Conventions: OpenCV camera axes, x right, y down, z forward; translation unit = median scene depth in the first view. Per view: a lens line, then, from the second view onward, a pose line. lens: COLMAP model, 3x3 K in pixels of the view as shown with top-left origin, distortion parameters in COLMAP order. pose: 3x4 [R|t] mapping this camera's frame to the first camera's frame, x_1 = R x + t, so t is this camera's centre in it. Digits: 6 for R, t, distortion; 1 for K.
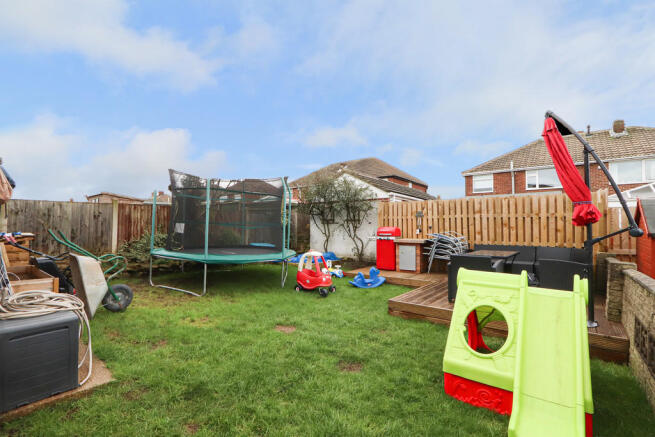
lens RADIAL K [[305.4, 0, 327.3], [0, 305.4, 217.1], [0, 0, 1]] dist [-0.011737, 0.001896]
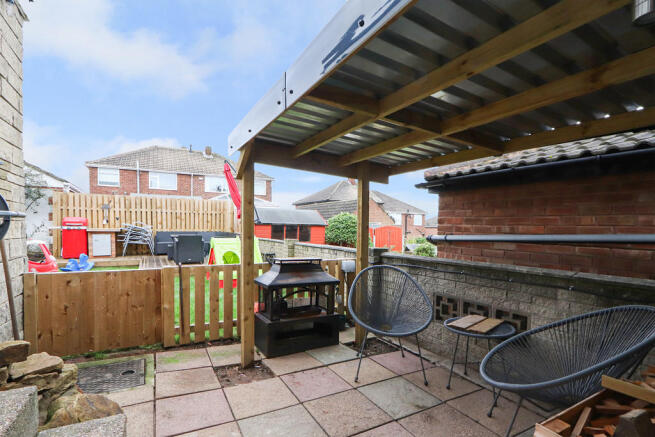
lens RADIAL K [[305.4, 0, 321.6], [0, 305.4, 235.6], [0, 0, 1]] dist [-0.011737, 0.001896]
pose [[0.382030, -0.031320, 0.923619, -0.468277], [-0.043745, 0.997692, 0.051926, 0.005025], [-0.923114, -0.060241, 0.379778, -0.177512]]
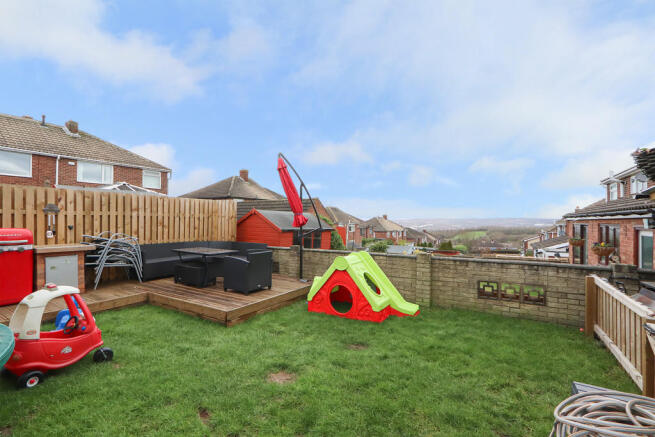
lens RADIAL K [[293.3, 0, 325.6], [0, 293.3, 219.0], [0, 0, 1]] dist [0.000100, -0.000353]
pose [[-0.093245, 0.003404, 0.995637, -0.430452], [-0.041686, 0.999104, -0.007319, -0.006176], [-0.994770, -0.042186, -0.093020, 0.499343]]
